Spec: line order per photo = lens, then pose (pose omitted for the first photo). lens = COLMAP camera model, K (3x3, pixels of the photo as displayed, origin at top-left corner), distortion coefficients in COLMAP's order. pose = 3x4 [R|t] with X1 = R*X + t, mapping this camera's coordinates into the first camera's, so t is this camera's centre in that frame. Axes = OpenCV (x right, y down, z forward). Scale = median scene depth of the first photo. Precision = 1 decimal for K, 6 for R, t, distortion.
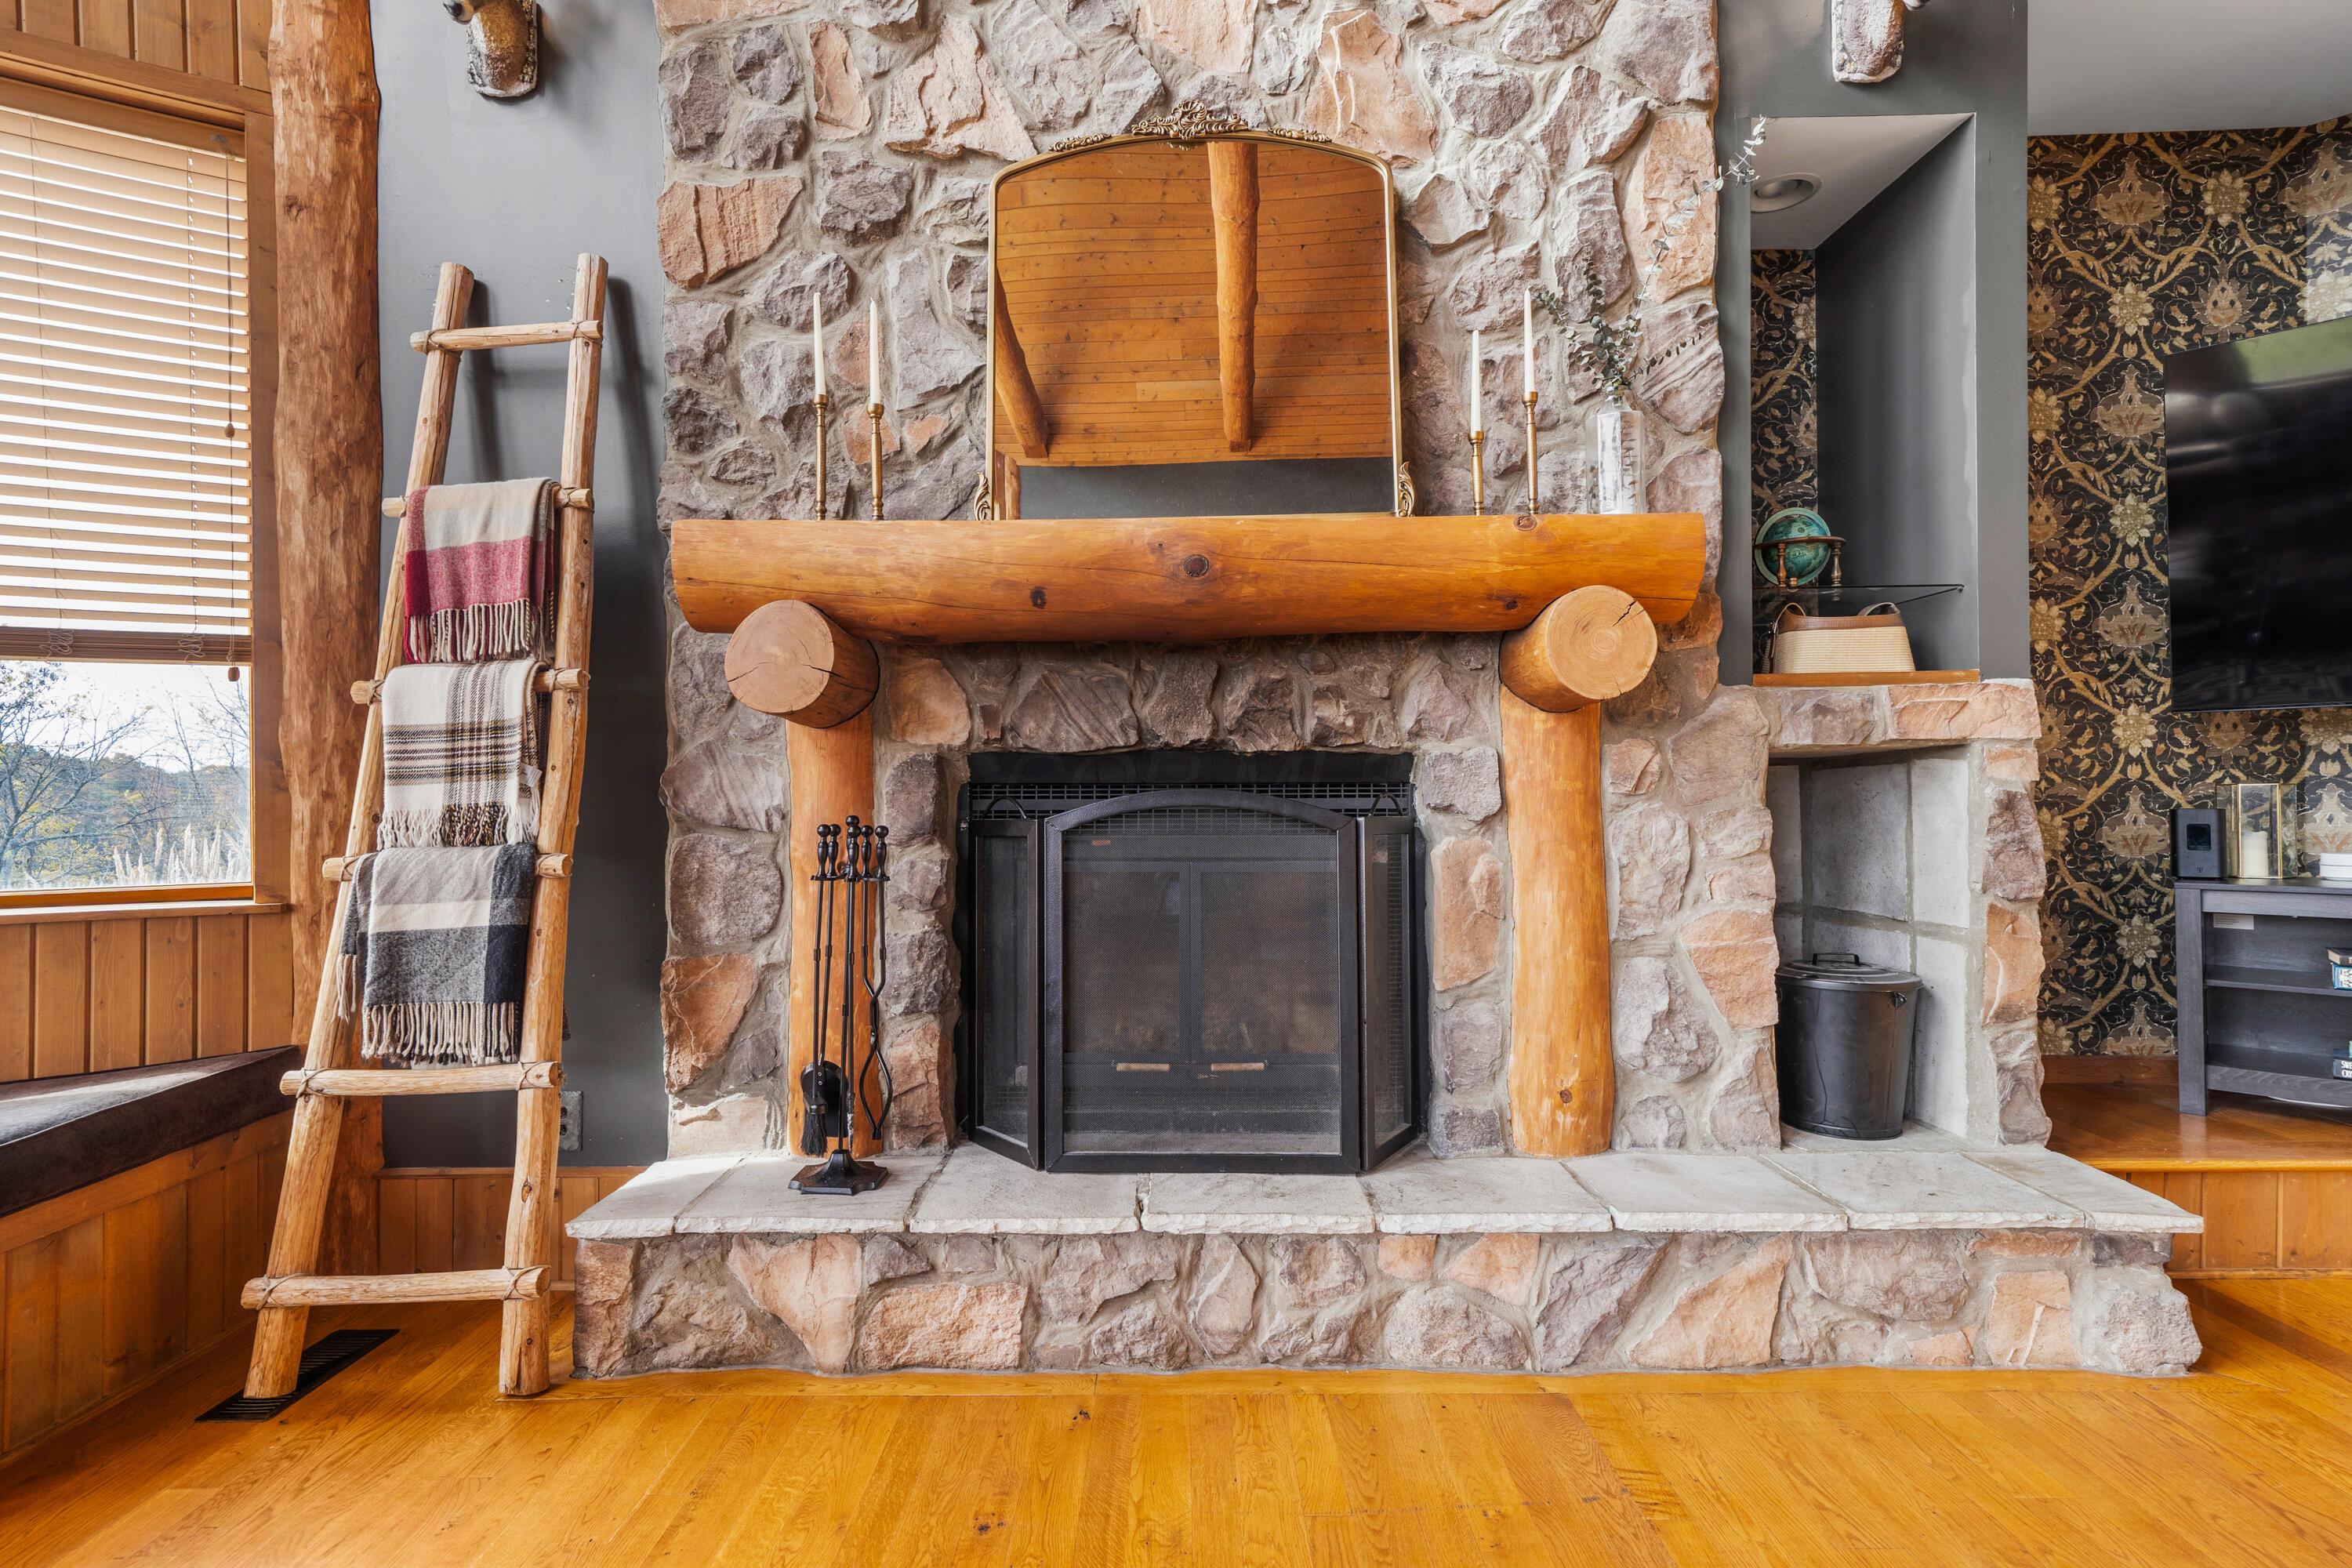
lens RADIAL K [[1102.4, 0, 1187.3], [0, 1102.4, 781.2], [0, 0, 1]] dist [0.011192, 0.000603]
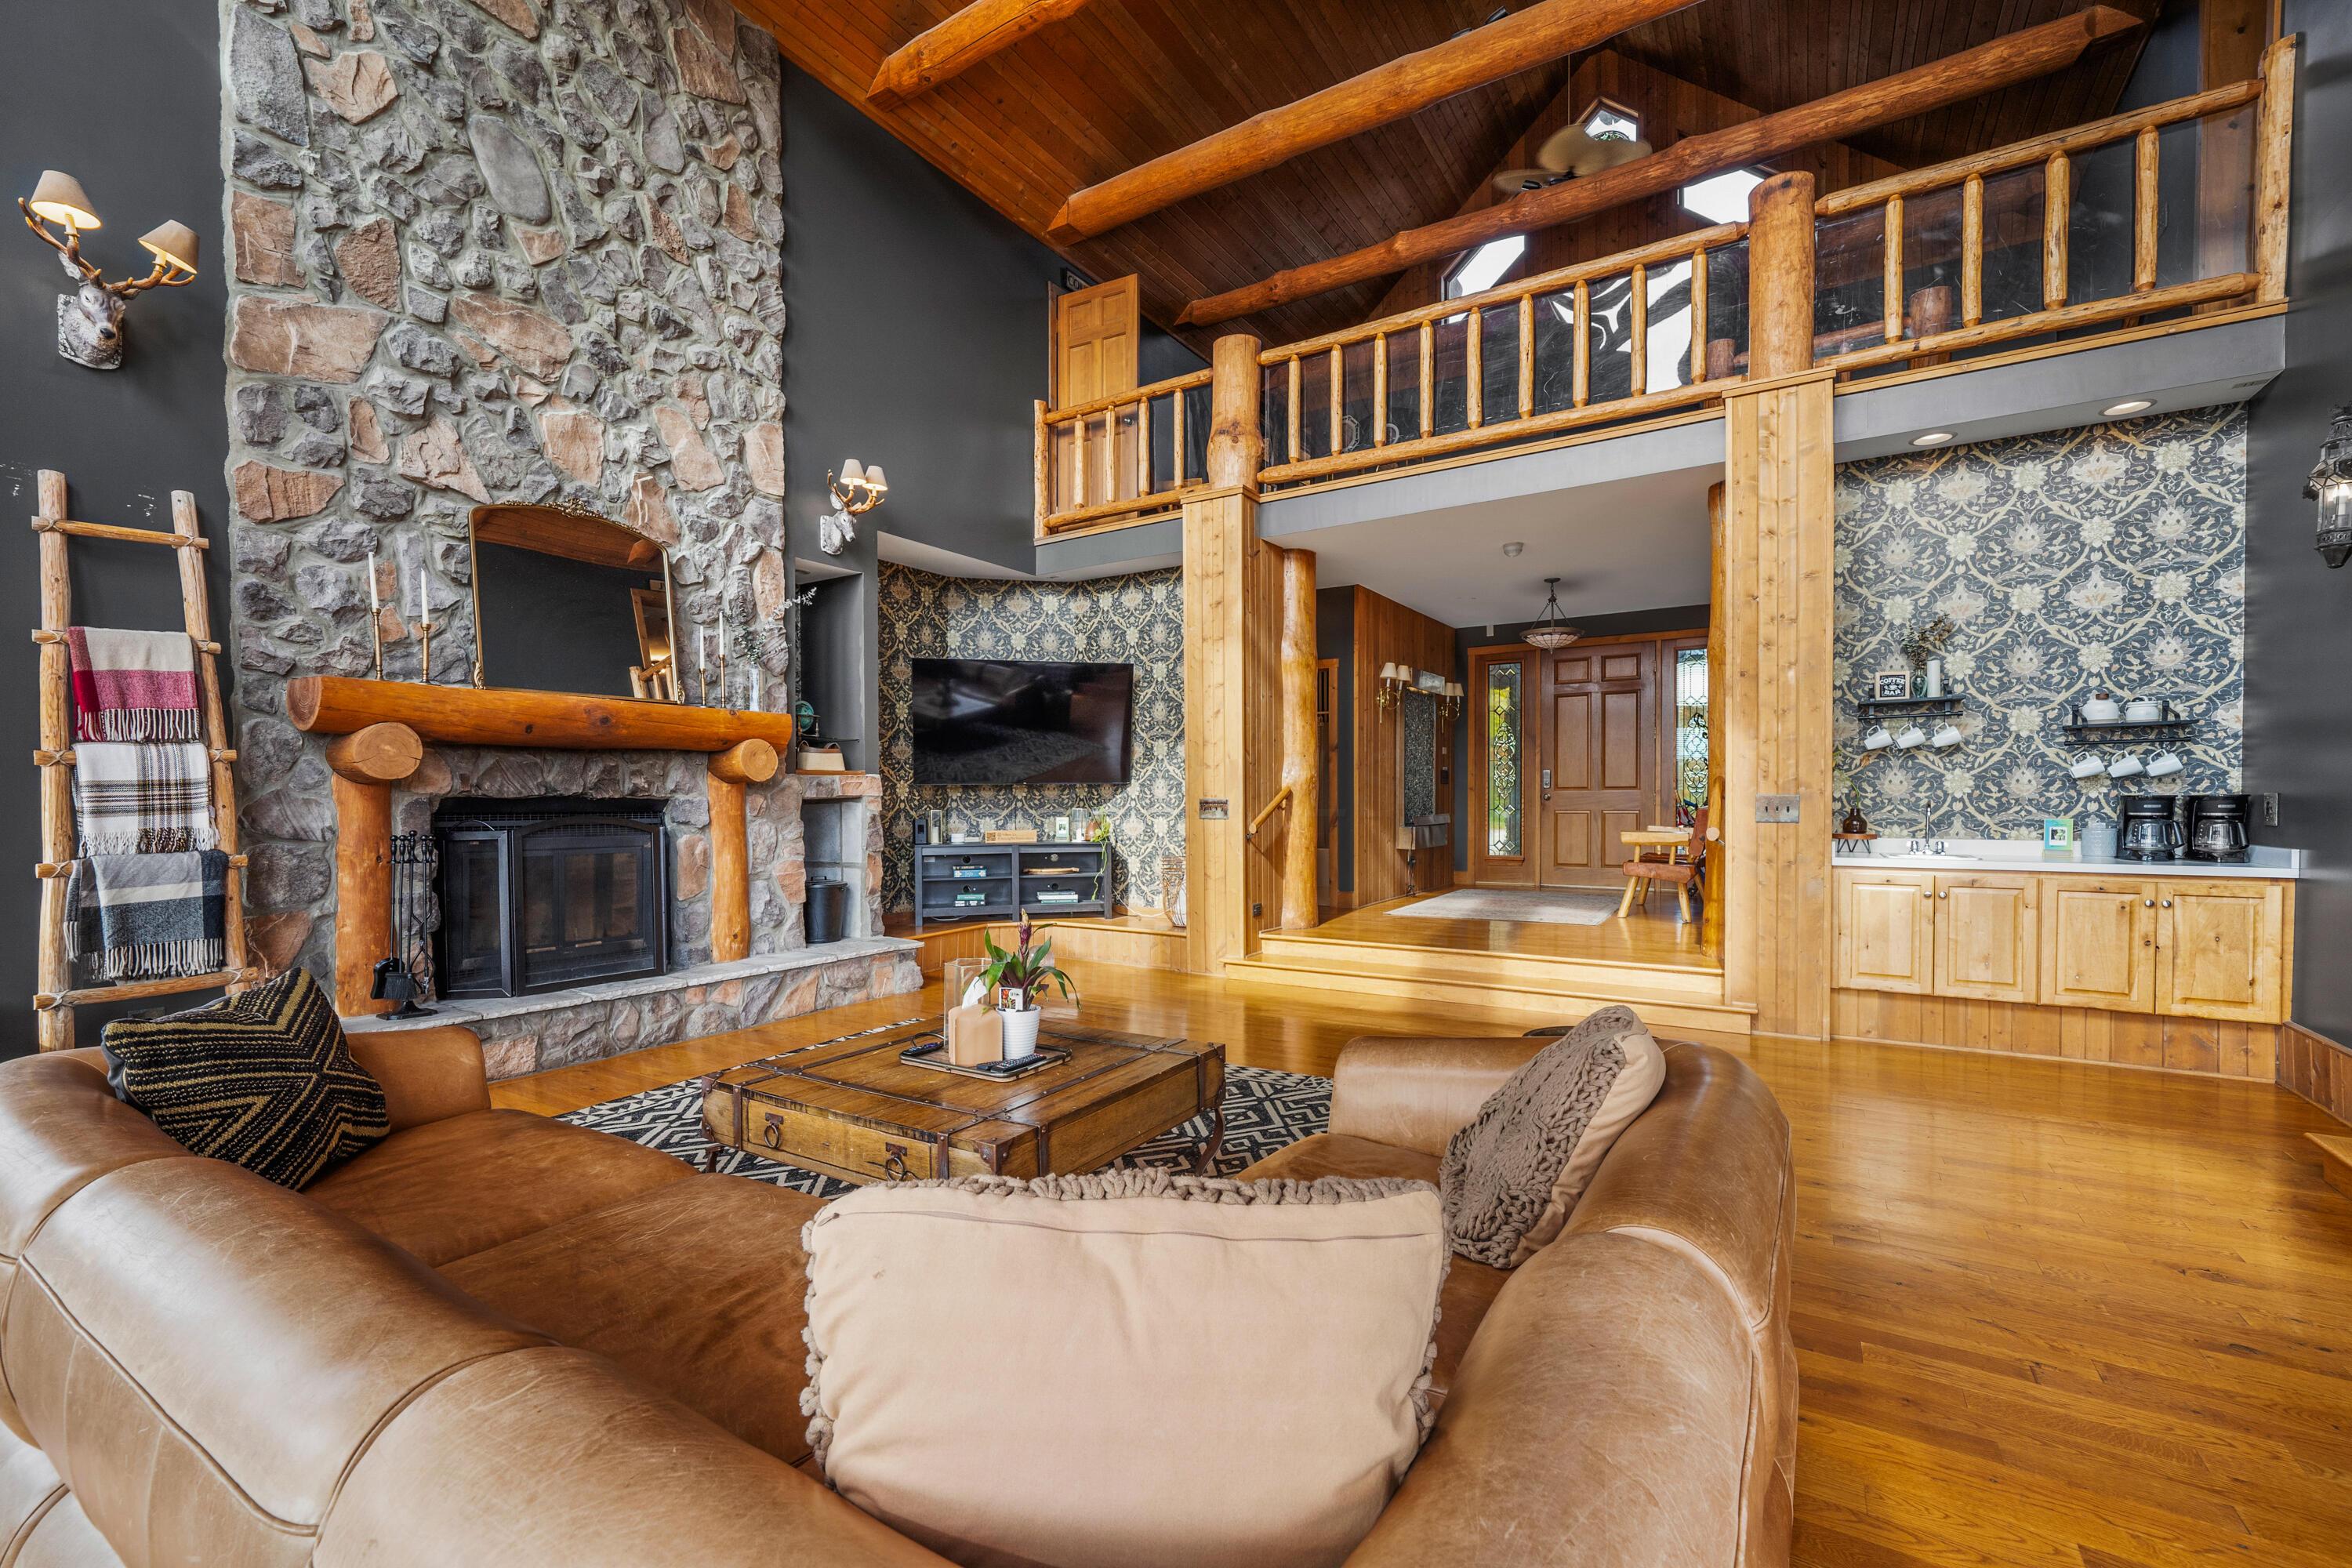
lens RADIAL K [[983.2, 0, 1177.1], [0, 983.2, 819.7], [0, 0, 1]] dist [-0.002019, -0.000194]
pose [[0.533299, -0.011481, 0.845849, -0.986842], [-0.007584, 0.999803, 0.018352, -0.028585], [-0.845893, -0.016202, 0.533107, -1.014879]]
